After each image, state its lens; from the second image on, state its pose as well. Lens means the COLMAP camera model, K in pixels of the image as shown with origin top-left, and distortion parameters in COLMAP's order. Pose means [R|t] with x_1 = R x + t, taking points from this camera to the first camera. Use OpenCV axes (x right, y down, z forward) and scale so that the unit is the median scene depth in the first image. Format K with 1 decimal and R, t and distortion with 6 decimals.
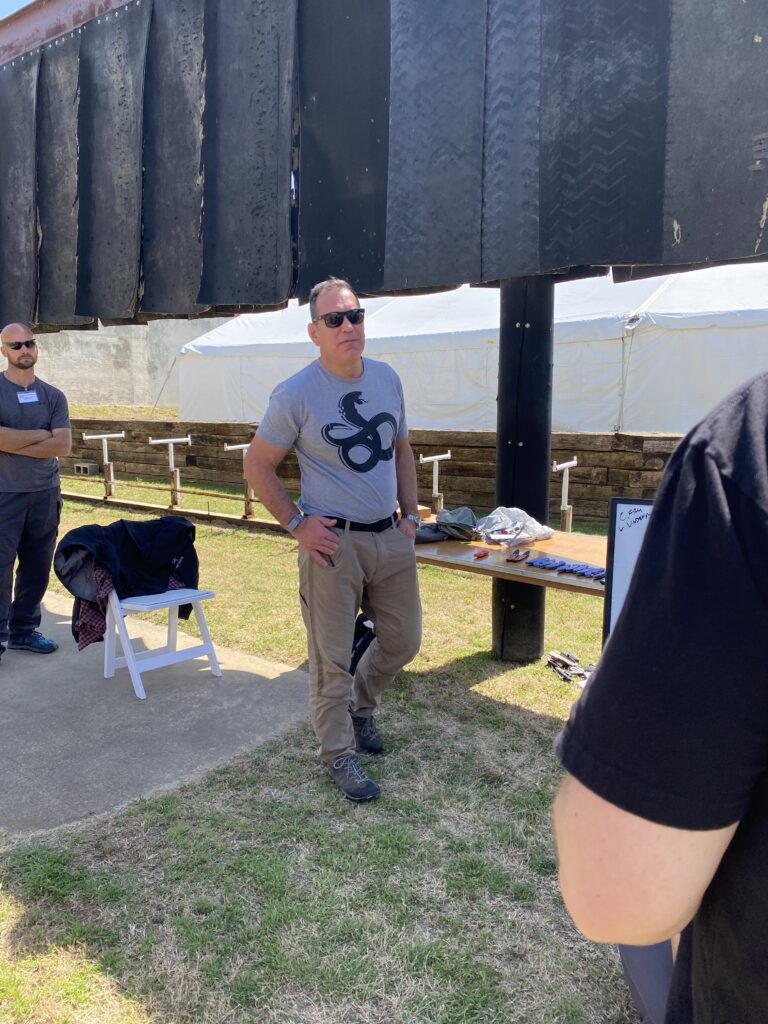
lens RADIAL K [[775.6, 0, 383.8], [0, 775.6, 512.3], [0, 0, 1]] dist [0.001047, 0.003986]
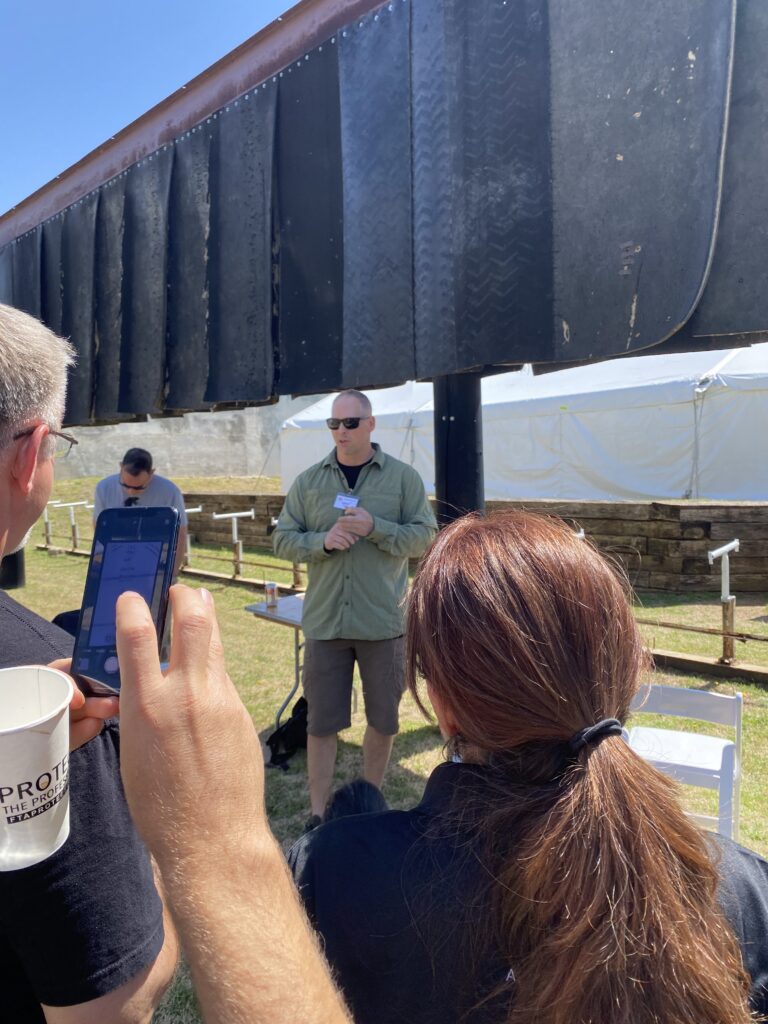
lens RADIAL K [[775.6, 0, 384.1], [0, 775.6, 511.6], [0, 0, 1]] dist [0.001047, 0.003986]
pose [[0.986313, -0.017099, -0.163995, 0.205601], [0.003892, 0.996745, -0.080519, -0.019490], [0.164838, 0.078778, 0.983169, -0.051131]]
